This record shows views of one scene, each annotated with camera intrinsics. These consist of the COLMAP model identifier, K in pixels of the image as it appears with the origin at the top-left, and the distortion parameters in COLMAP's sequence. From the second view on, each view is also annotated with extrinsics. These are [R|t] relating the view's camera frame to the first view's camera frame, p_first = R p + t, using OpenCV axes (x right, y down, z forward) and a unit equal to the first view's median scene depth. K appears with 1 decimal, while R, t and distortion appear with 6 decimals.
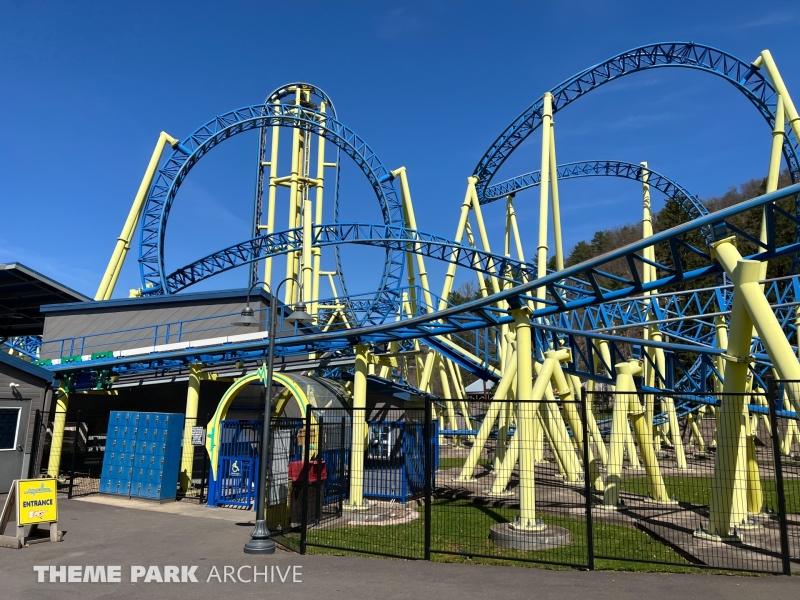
lens RADIAL K [[598.2, 0, 400.0], [0, 598.2, 300.0], [0, 0, 1]] dist [0.103639, -0.123088]
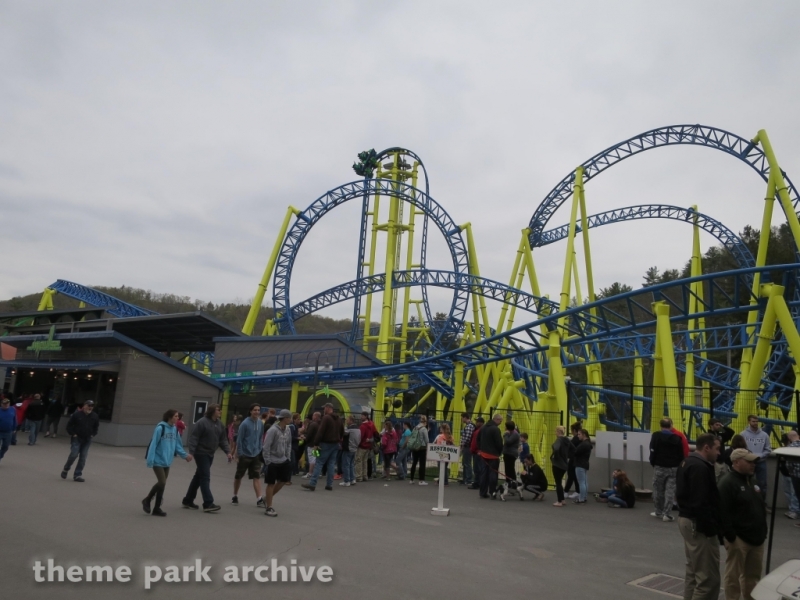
lens RADIAL K [[592.9, 0, 398.4], [0, 592.9, 308.6], [0, 0, 1]] dist [-0.048819, 0.010021]
pose [[0.977447, 0.012526, -0.210810, 0.135862], [-0.010886, 0.999901, 0.008941, -0.053792], [0.210901, -0.006444, 0.977486, -0.263221]]
